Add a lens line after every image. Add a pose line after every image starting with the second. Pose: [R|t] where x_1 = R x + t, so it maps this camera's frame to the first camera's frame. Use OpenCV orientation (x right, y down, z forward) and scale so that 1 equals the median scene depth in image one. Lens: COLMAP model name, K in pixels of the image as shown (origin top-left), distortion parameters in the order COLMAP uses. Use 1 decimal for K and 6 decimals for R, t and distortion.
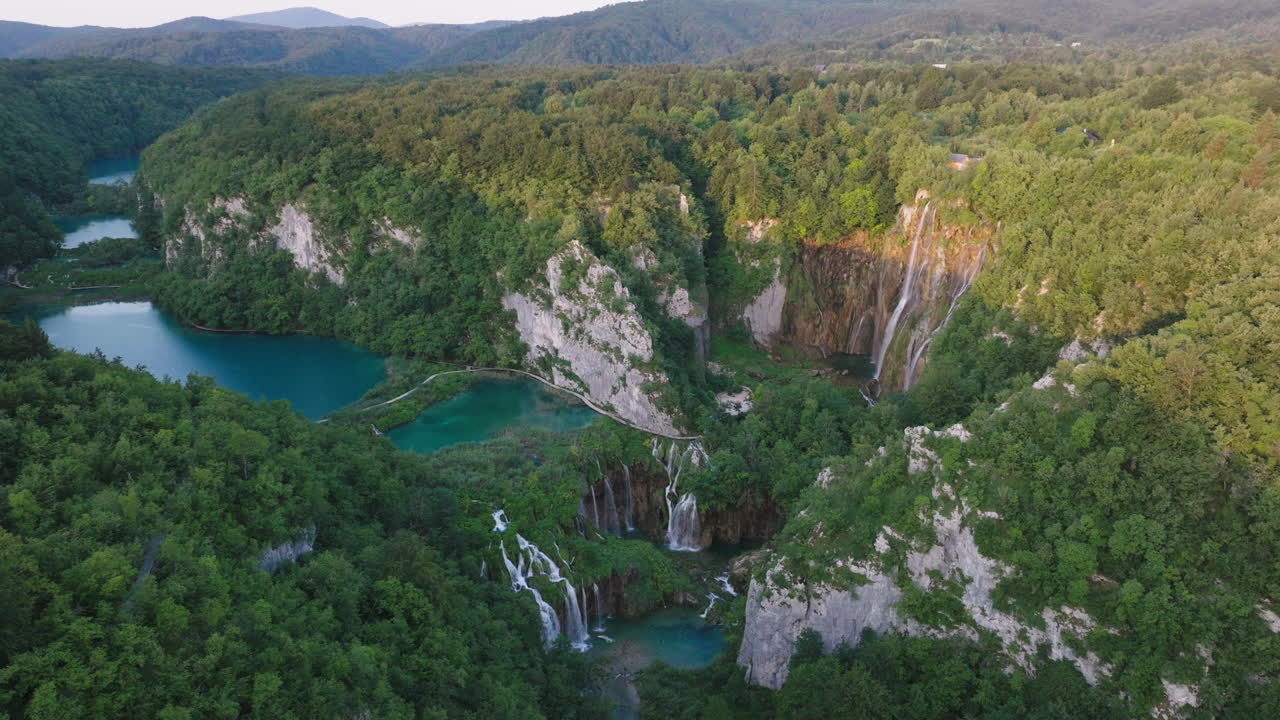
lens RADIAL K [[1010.6, 0, 642.7], [0, 1010.6, 361.0], [0, 0, 1]] dist [0.037351, -0.022132]
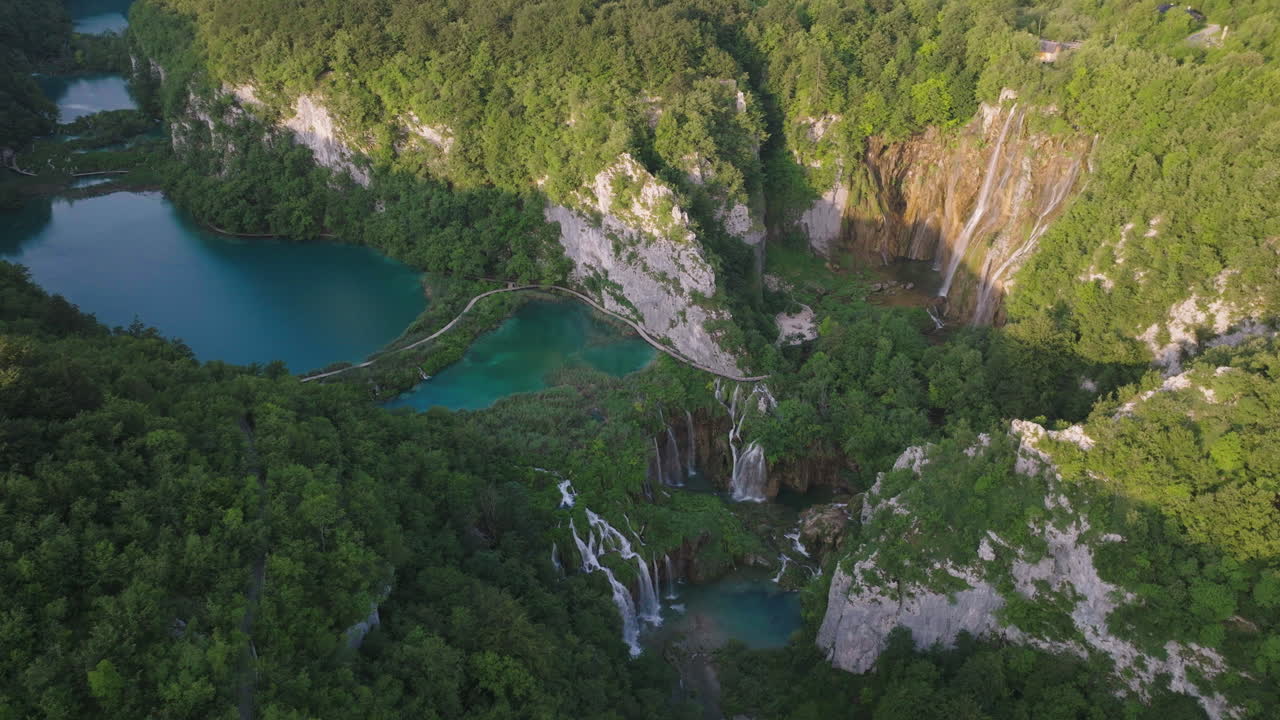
lens RADIAL K [[1010.6, 0, 642.0], [0, 1010.6, 361.3], [0, 0, 1]] dist [0.037351, -0.022132]
pose [[0.999992, -0.002948, -0.002704, -0.053240], [0.003409, 0.981687, 0.190470, -0.114564], [0.002093, -0.190478, 0.981689, 0.070615]]
